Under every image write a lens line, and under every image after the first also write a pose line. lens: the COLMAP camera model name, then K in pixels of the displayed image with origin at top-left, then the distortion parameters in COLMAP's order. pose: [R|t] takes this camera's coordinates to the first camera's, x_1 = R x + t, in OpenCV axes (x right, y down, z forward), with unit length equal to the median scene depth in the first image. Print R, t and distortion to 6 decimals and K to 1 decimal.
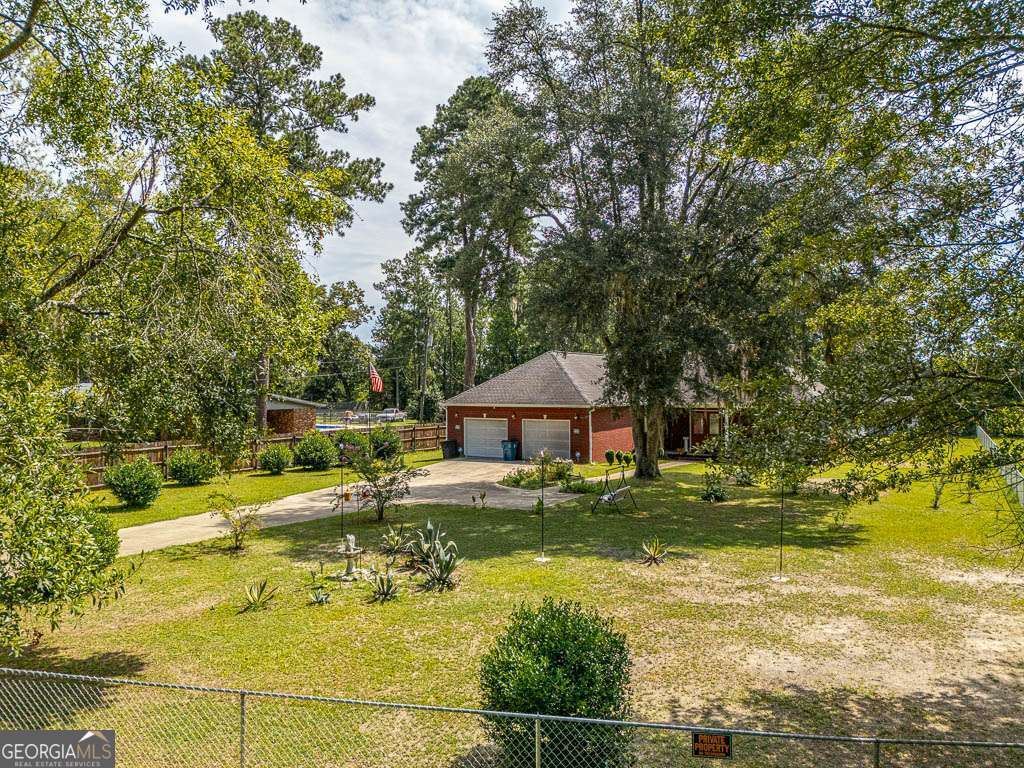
lens RADIAL K [[773.1, 0, 508.7], [0, 773.1, 382.2], [0, 0, 1]] dist [0.064452, -0.095084]
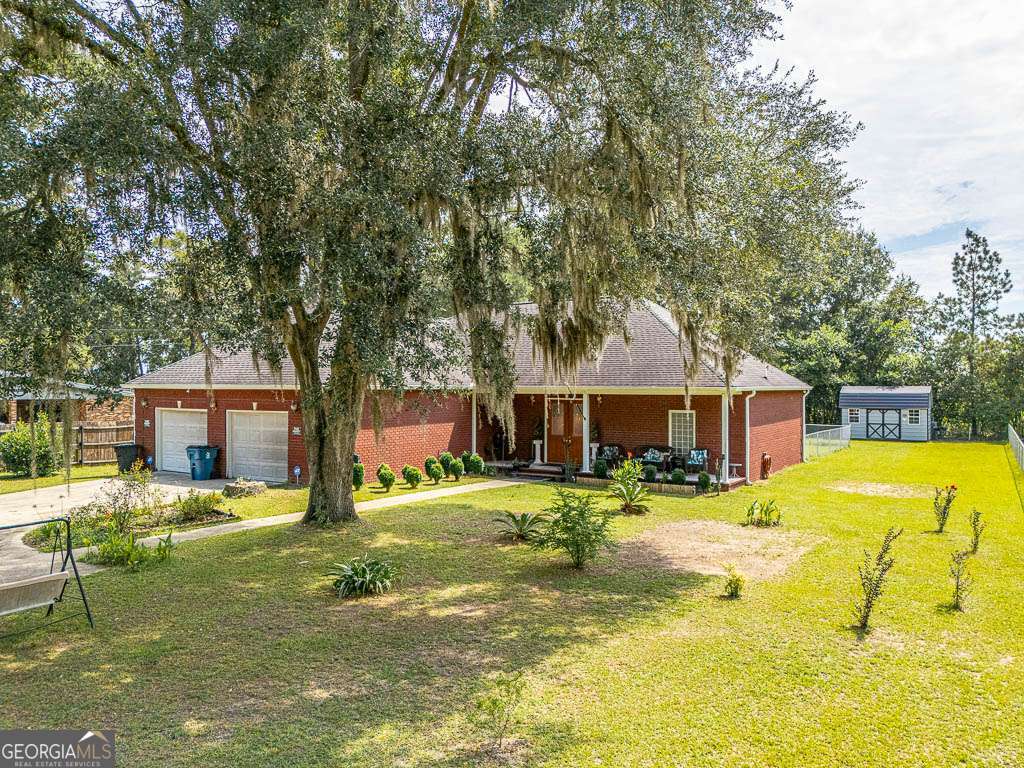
lens RADIAL K [[773.1, 0, 508.7], [0, 773.1, 382.2], [0, 0, 1]] dist [0.064452, -0.095084]
pose [[0.999023, 0.003045, -0.044091, 0.261269], [-0.003044, 0.999995, 0.000093, 0.025627], [0.044091, 0.000042, 0.999028, 0.410081]]
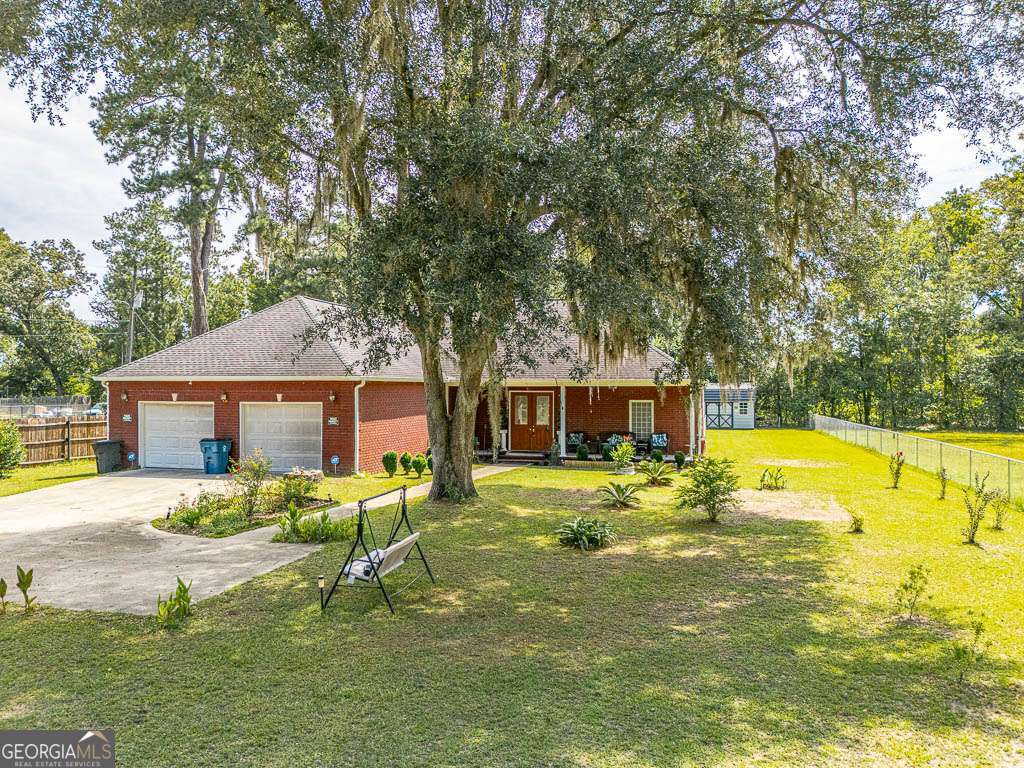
lens RADIAL K [[773.1, 0, 508.7], [0, 773.1, 382.2], [0, 0, 1]] dist [0.064452, -0.095084]
pose [[0.966130, 0.003128, 0.258039, 0.061938], [-0.002361, 0.999992, -0.003283, 0.034121], [-0.258047, 0.002562, 0.966129, 0.377867]]
